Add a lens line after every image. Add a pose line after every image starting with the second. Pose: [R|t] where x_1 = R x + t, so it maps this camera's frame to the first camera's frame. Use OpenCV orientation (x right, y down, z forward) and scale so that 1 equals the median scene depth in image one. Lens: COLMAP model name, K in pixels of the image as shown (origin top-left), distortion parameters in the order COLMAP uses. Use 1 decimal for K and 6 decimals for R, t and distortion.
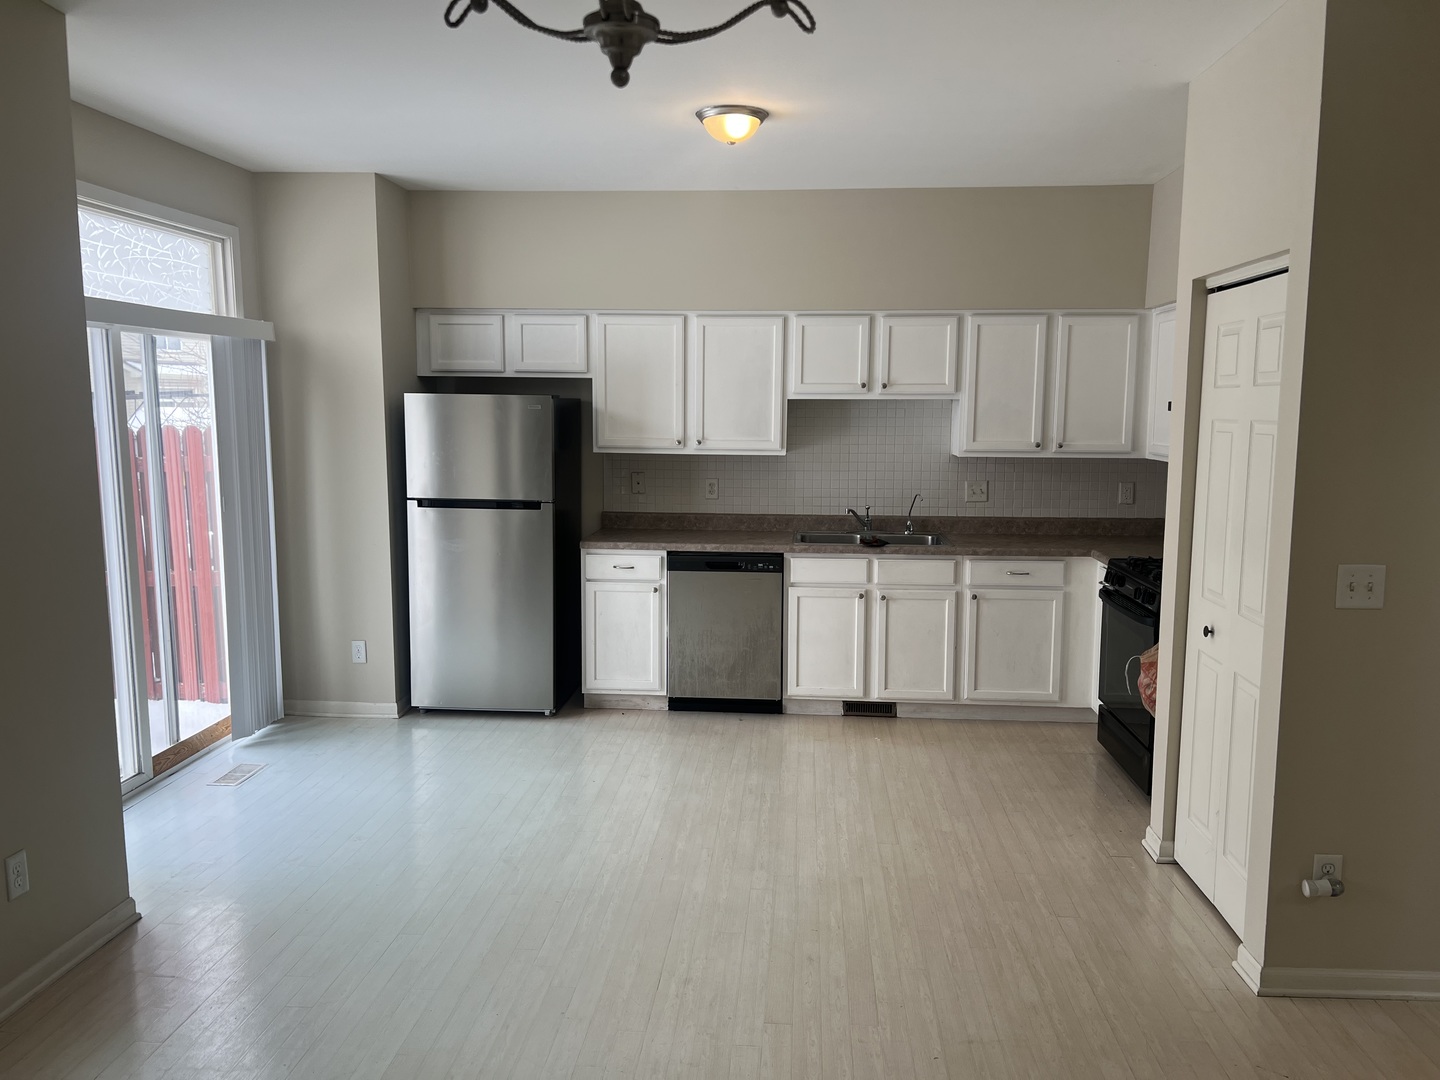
lens RADIAL K [[1086.6, 0, 717.6], [0, 1086.6, 544.8], [0, 0, 1]] dist [0.082932, -0.179001]
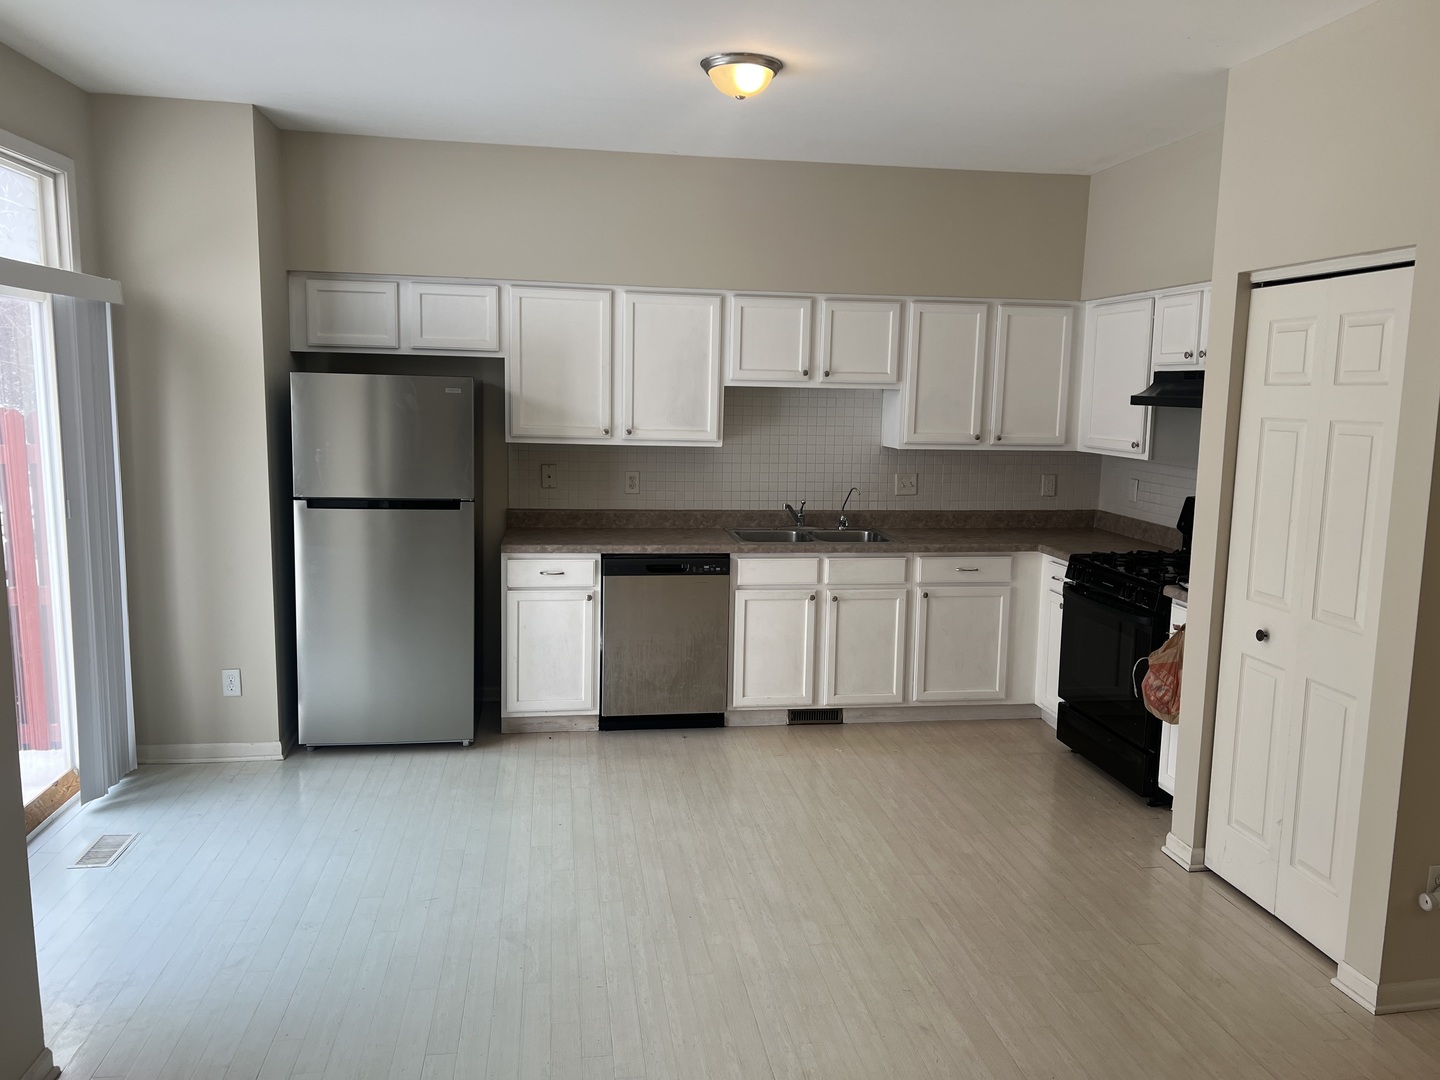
lens RADIAL K [[1082.2, 0, 713.6], [0, 1082.2, 532.8], [0, 0, 1]] dist [0.057819, -0.086796]
pose [[0.971951, -0.016340, 0.234617, -0.164994], [0.014529, 0.999850, 0.009442, -0.018444], [-0.234736, -0.005769, 0.972042, 0.111807]]
